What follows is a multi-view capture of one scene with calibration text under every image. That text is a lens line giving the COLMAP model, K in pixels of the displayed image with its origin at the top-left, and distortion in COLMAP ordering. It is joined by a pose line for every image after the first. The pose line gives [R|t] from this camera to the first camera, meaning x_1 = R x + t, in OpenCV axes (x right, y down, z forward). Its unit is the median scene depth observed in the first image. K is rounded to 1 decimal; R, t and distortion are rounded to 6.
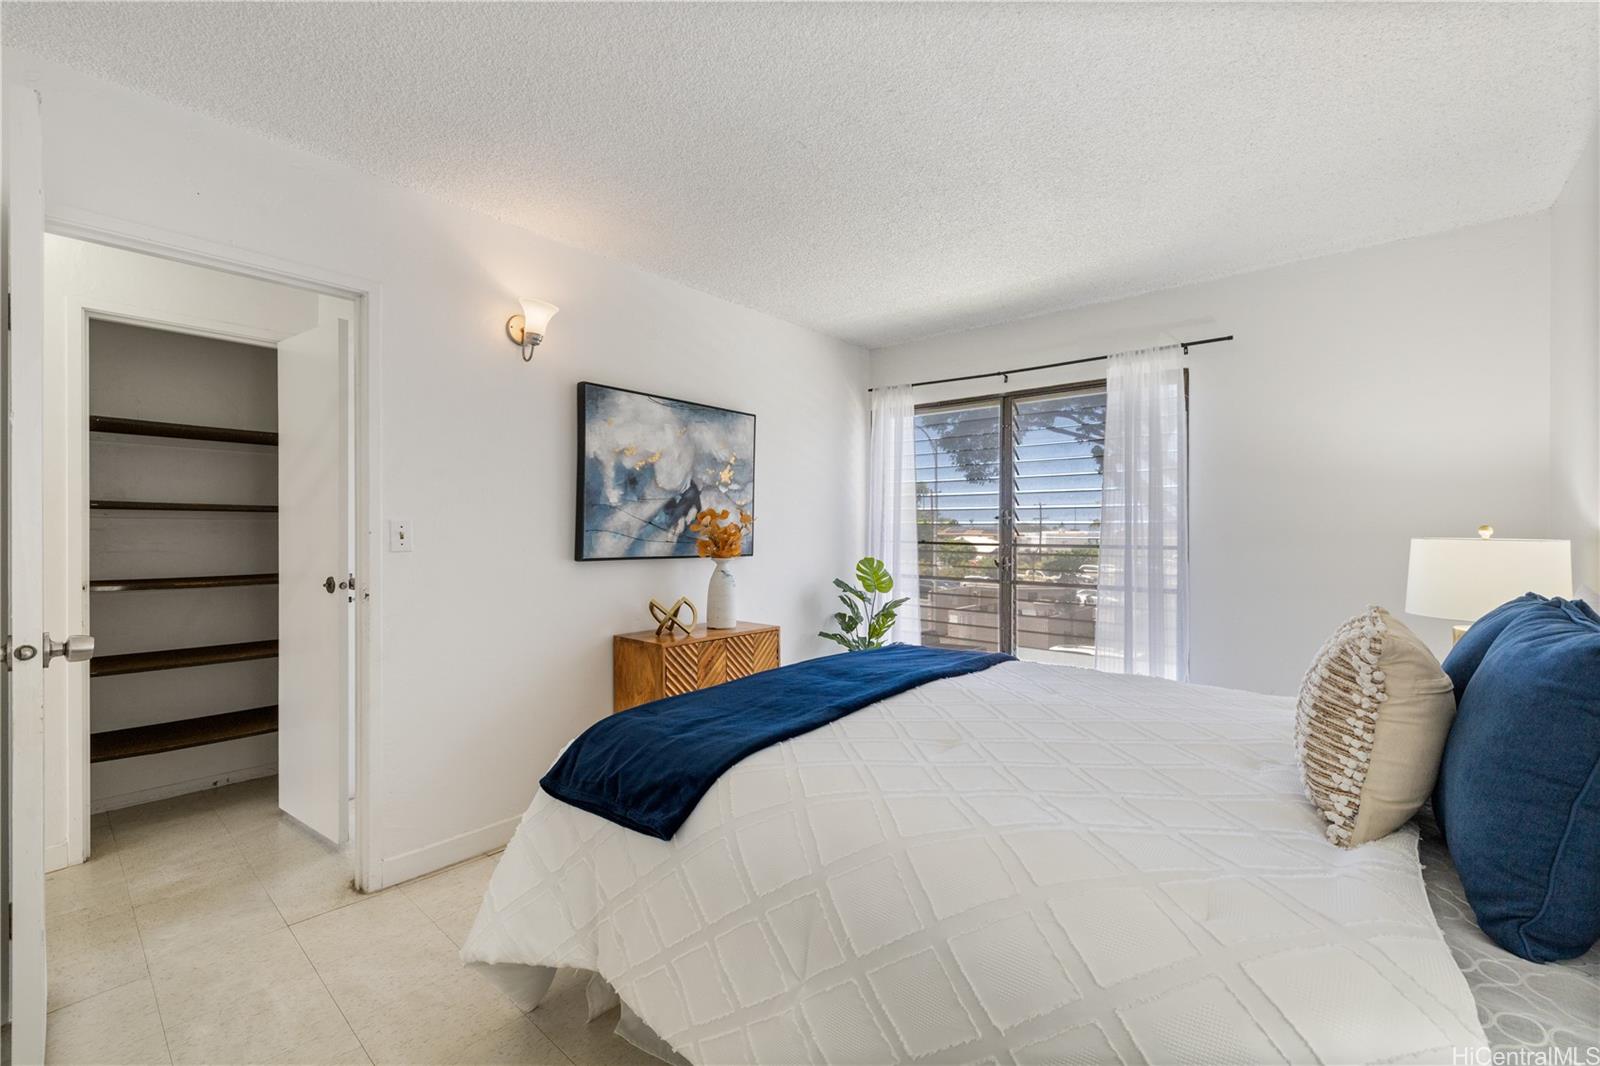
lens RADIAL K [[667.7, 0, 794.6], [0, 667.7, 528.7], [0, 0, 1]] dist [-0.000585, 0.000115]
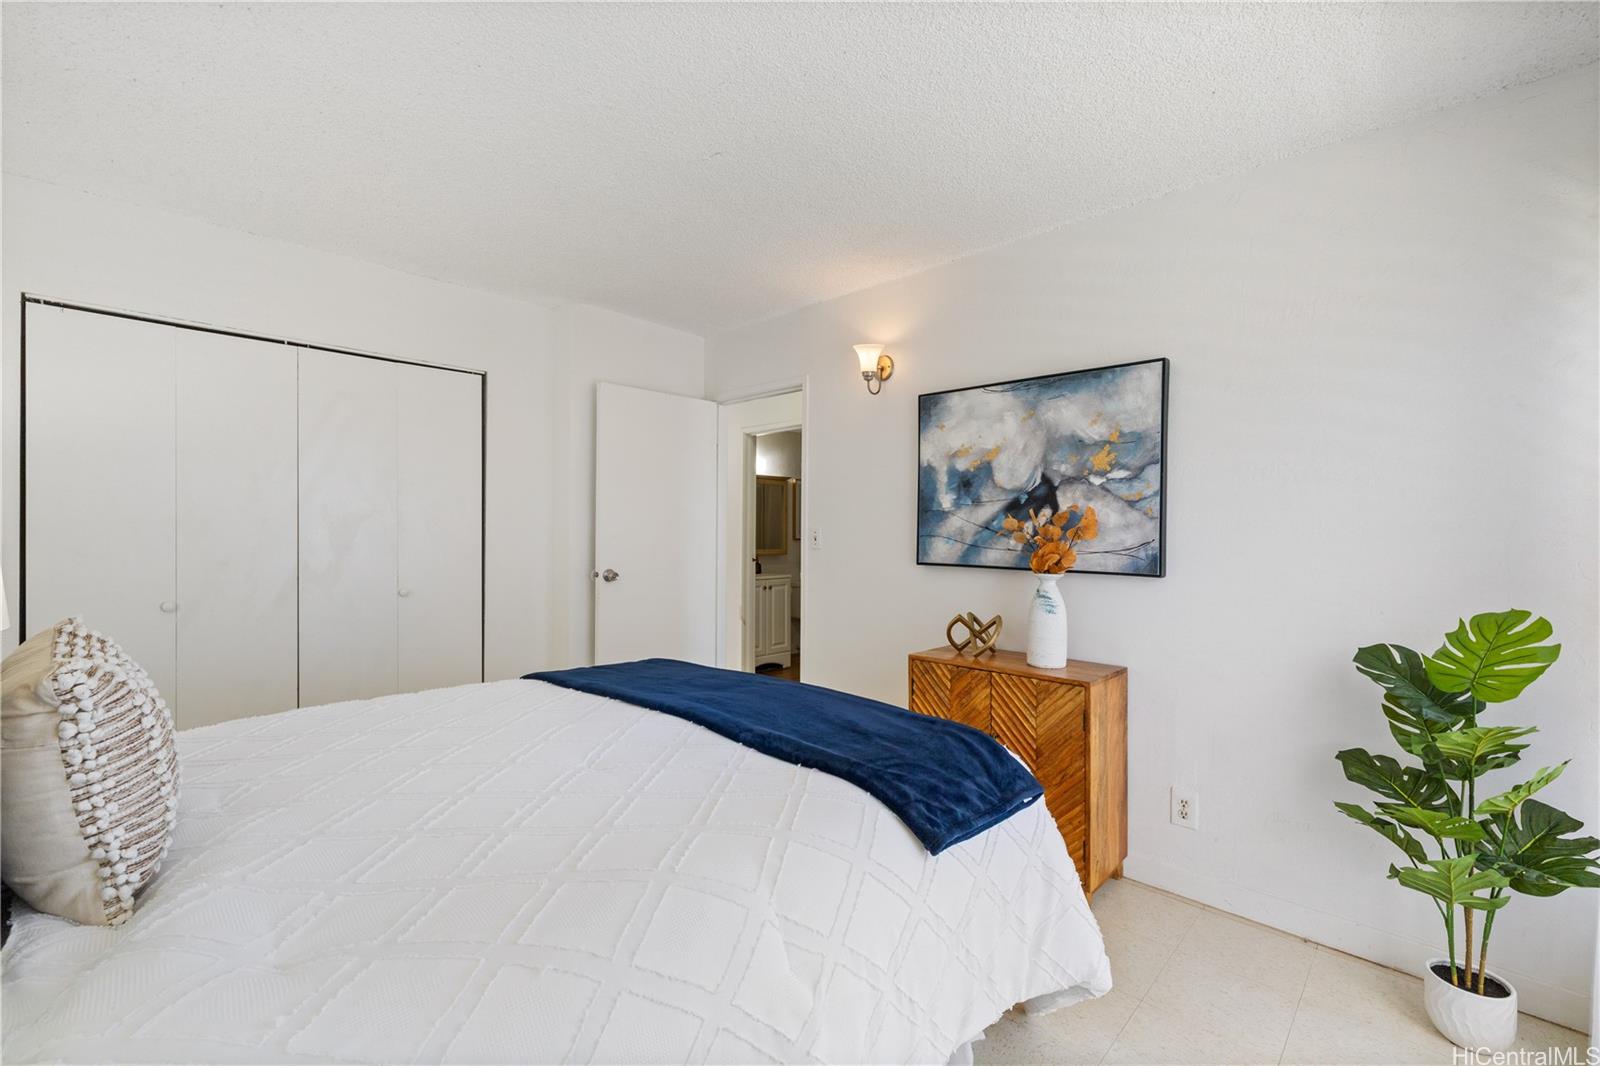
lens RADIAL K [[667.7, 0, 794.6], [0, 667.7, 528.7], [0, 0, 1]] dist [-0.000585, 0.000115]
pose [[-0.022760, -0.005865, -0.999724, 0.673440], [-0.001106, 0.999982, -0.005841, -0.002000], [0.999740, 0.000973, -0.022766, 0.748854]]
